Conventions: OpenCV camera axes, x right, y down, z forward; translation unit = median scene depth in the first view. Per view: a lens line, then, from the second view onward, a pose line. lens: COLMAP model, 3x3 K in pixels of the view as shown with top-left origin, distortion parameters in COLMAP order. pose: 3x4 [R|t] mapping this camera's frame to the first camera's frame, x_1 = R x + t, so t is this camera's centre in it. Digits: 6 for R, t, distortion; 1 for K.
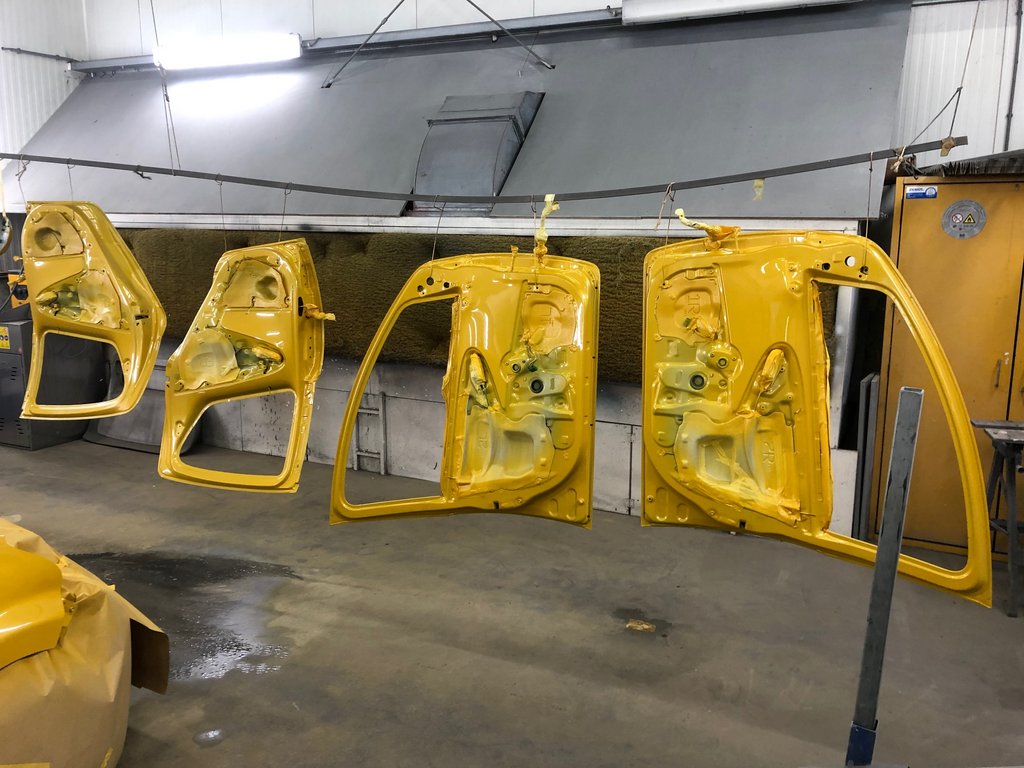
lens RADIAL K [[838.7, 0, 511.0], [0, 838.7, 353.9], [0, 0, 1]] dist [-0.005867, -0.004355]
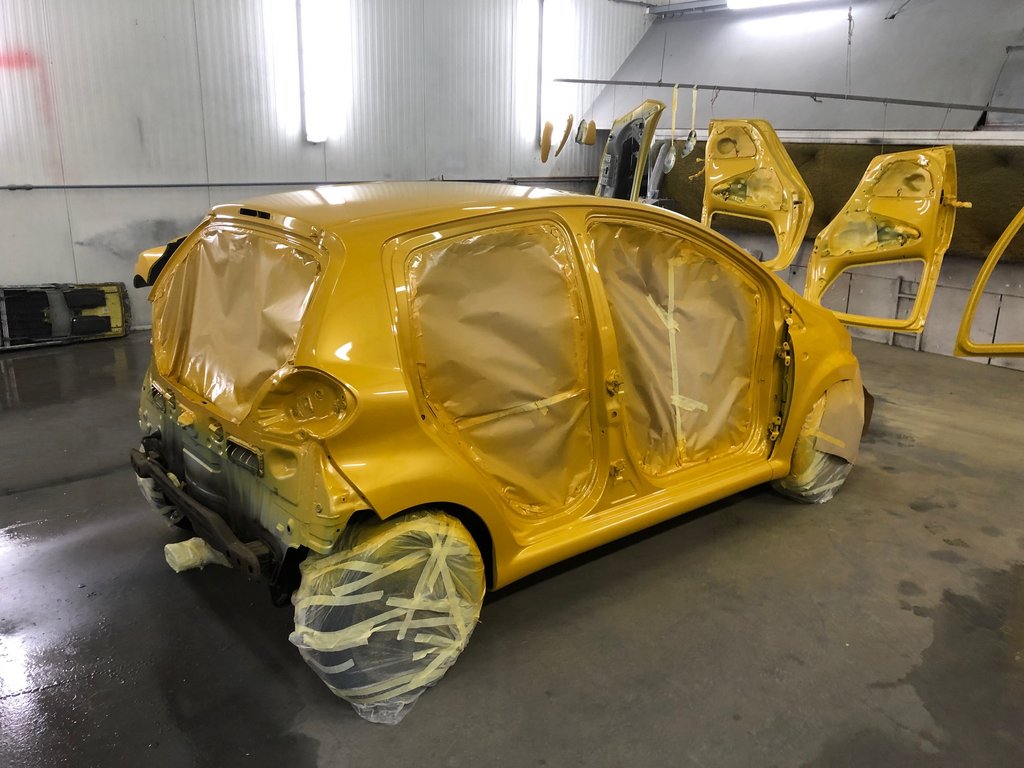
lens RADIAL K [[838.7, 0, 511.0], [0, 838.7, 353.9], [0, 0, 1]] dist [-0.005867, -0.004355]
pose [[0.903109, 0.108230, -0.415548, -0.264735], [-0.070110, 0.991895, 0.105971, 0.092271], [0.423649, -0.066569, 0.903377, -0.490332]]
